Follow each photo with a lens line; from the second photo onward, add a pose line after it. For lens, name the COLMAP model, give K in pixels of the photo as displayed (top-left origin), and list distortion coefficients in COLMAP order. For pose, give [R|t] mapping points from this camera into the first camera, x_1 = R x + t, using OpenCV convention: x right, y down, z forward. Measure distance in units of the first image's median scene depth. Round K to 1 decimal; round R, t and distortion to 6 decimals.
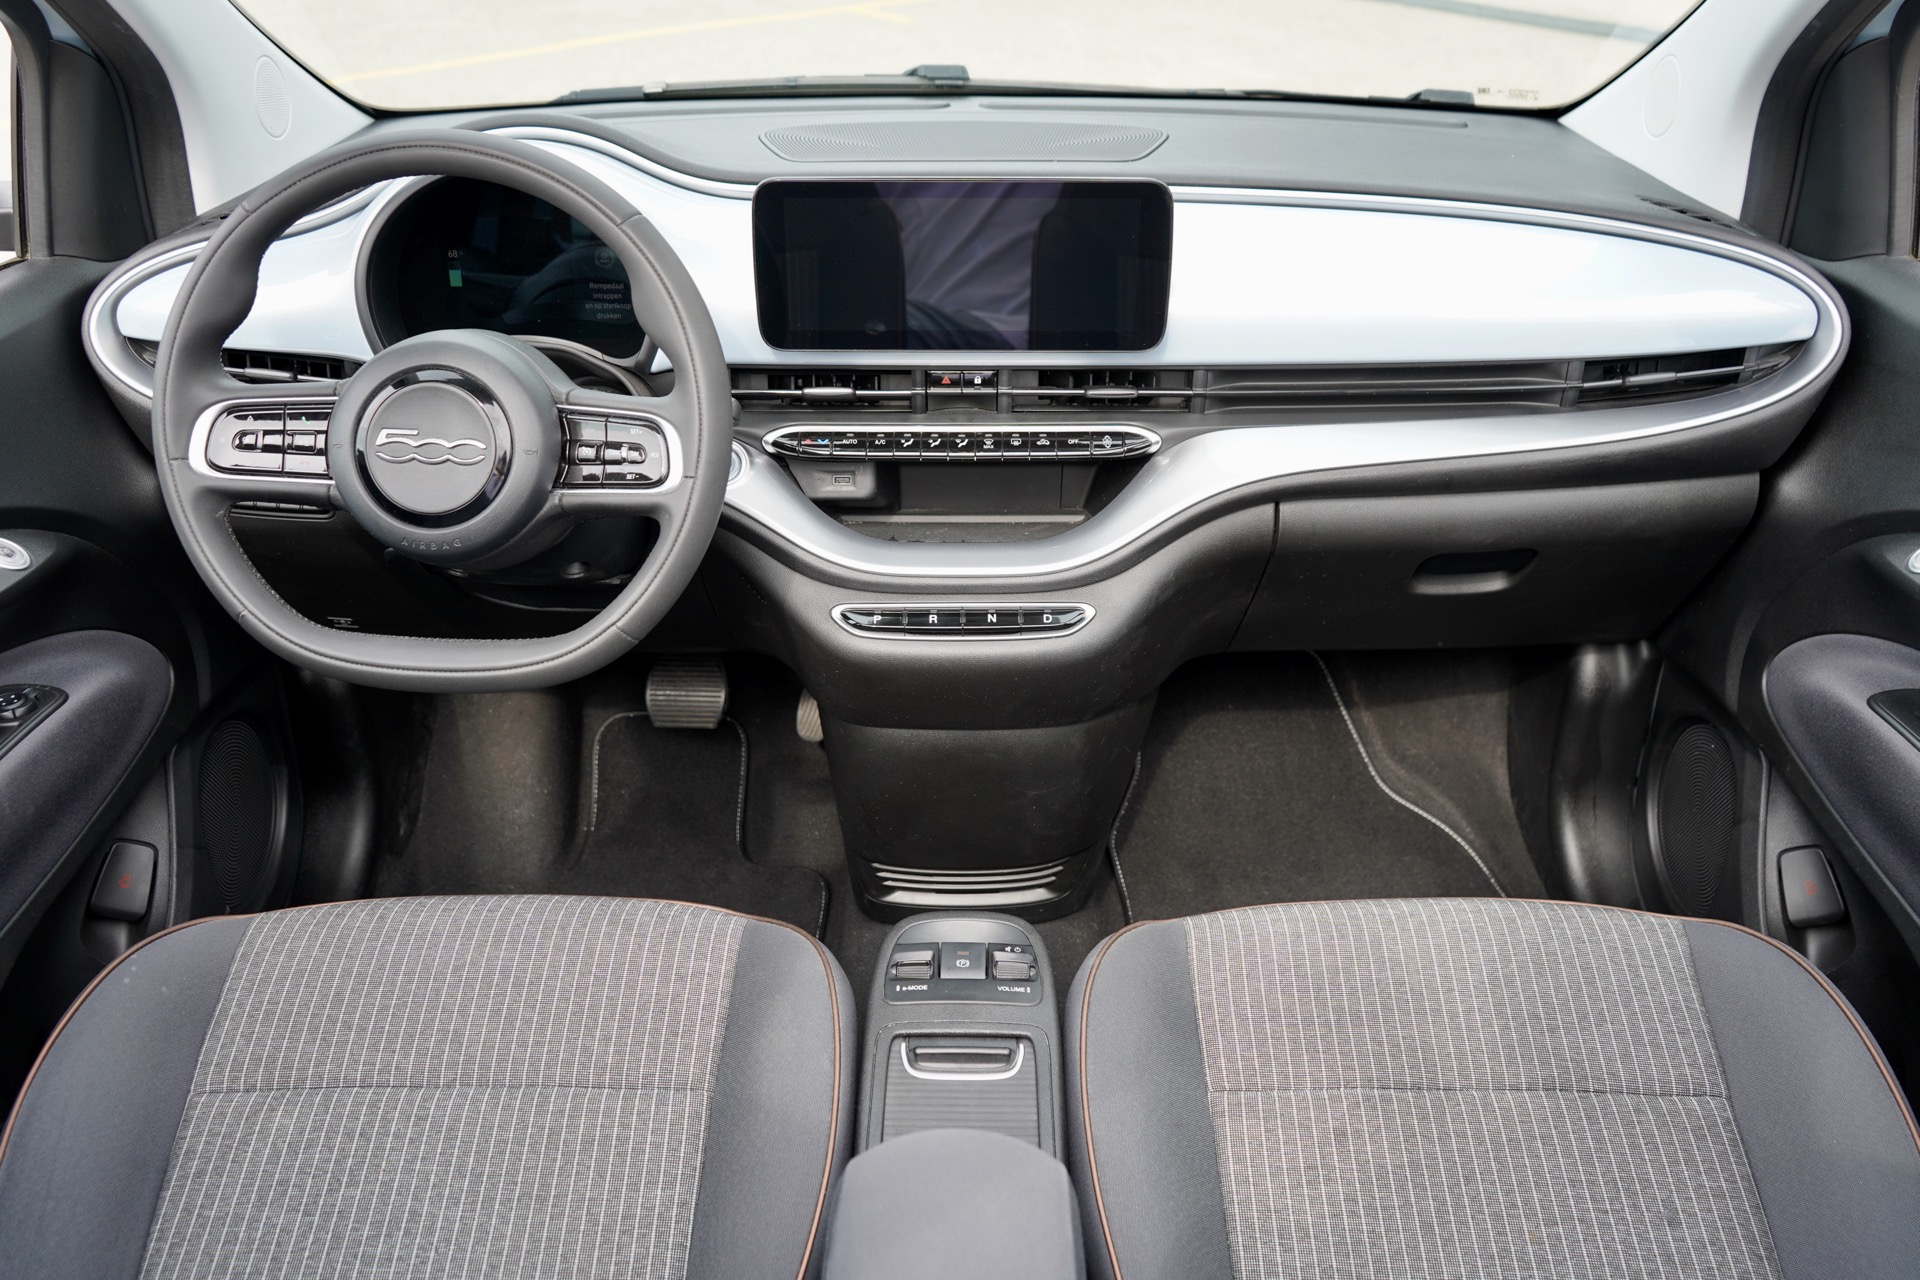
lens RADIAL K [[1744.7, 0, 960.0], [0, 1744.7, 640.0], [0, 0, 1]] dist [0.006990, 0.005301]
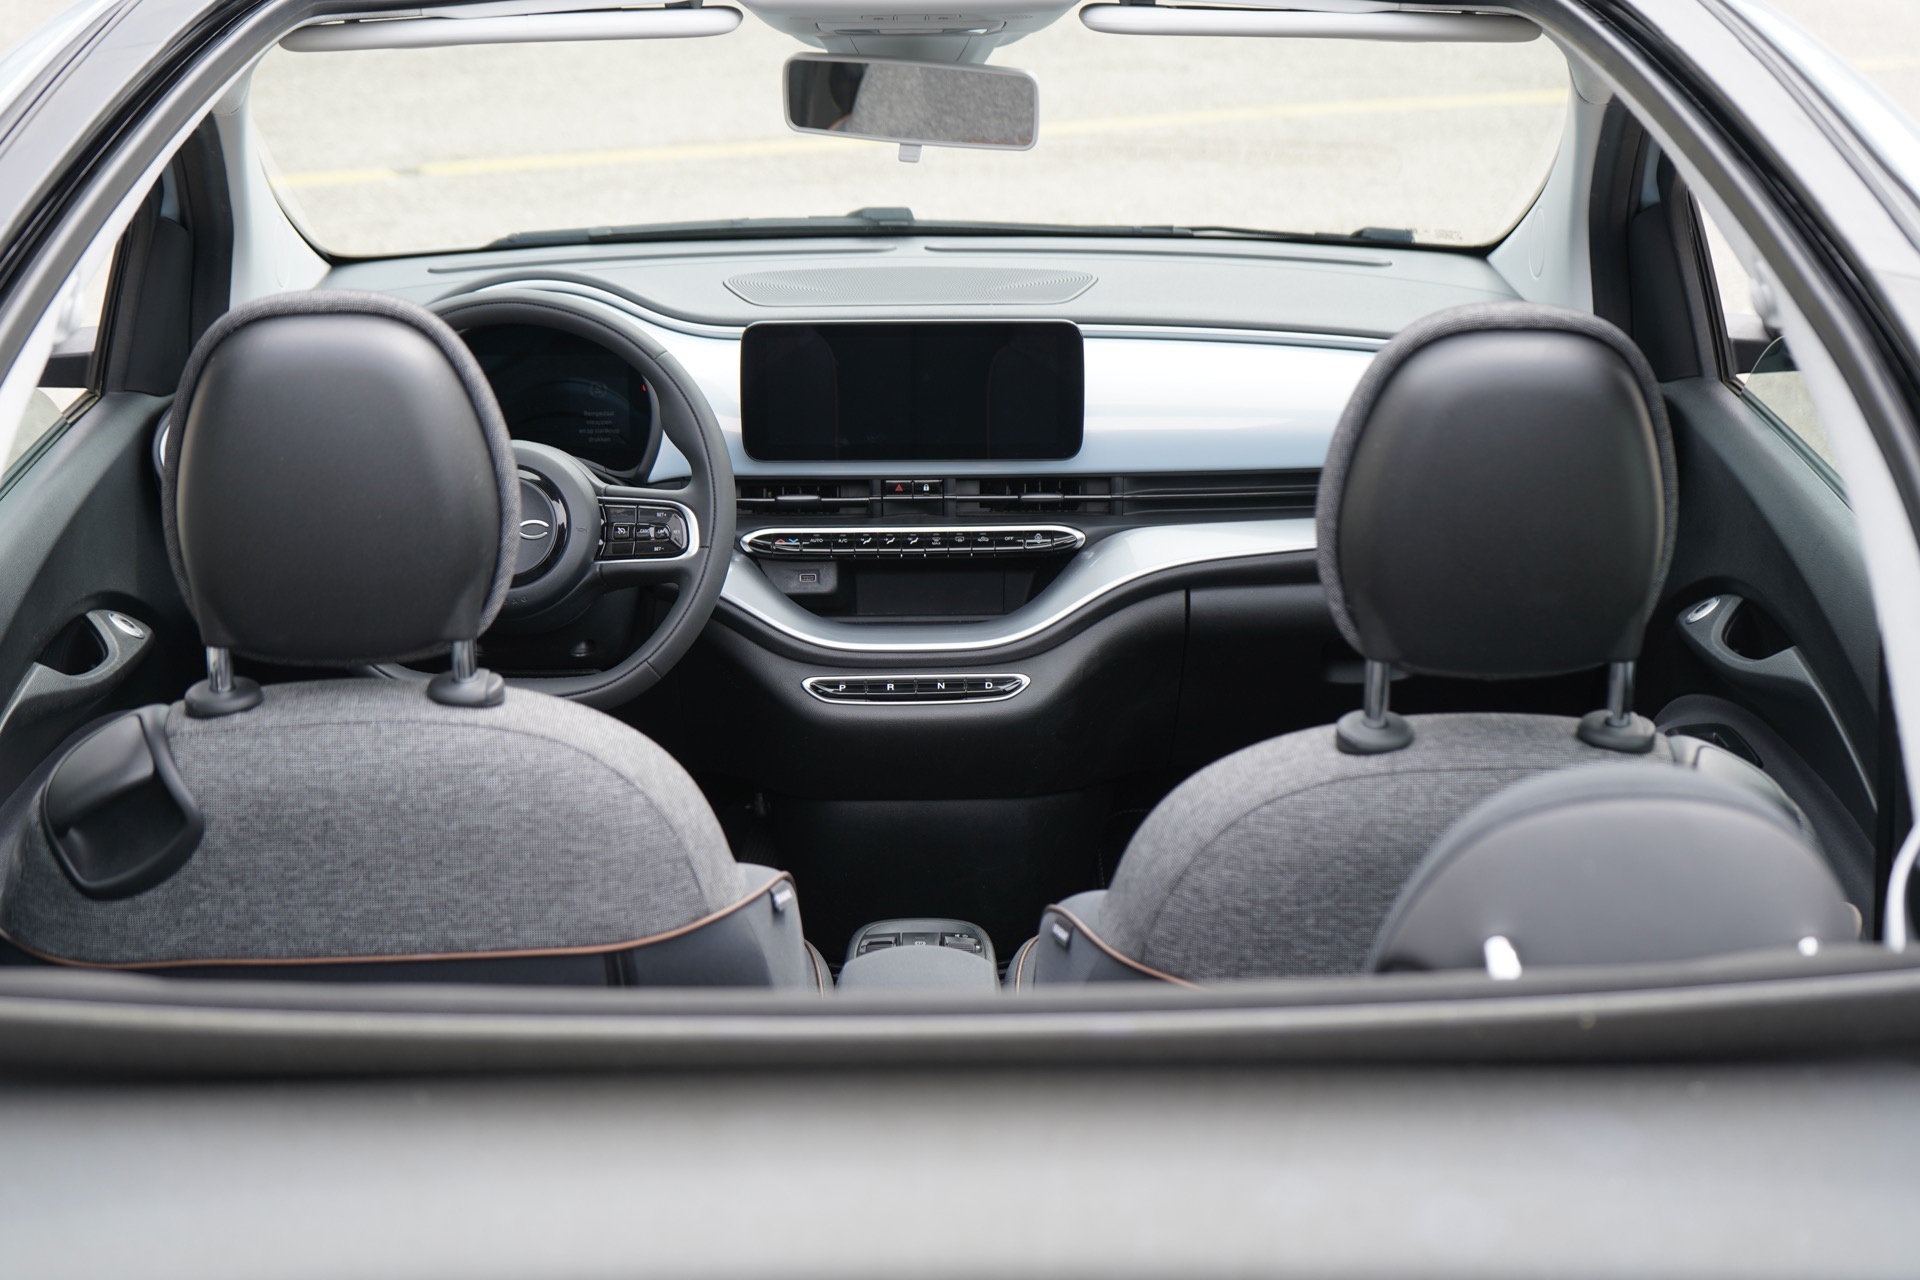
lens RADIAL K [[3376.2, 0, 960.0], [0, 3376.2, 640.0], [0, 0, 1]] dist [-0.036858, -0.029981]
pose [[0.999711, -0.010108, 0.021794, -0.017461], [0.013383, 0.987697, -0.155809, 0.301609], [-0.019951, 0.156055, 0.987547, -1.204358]]
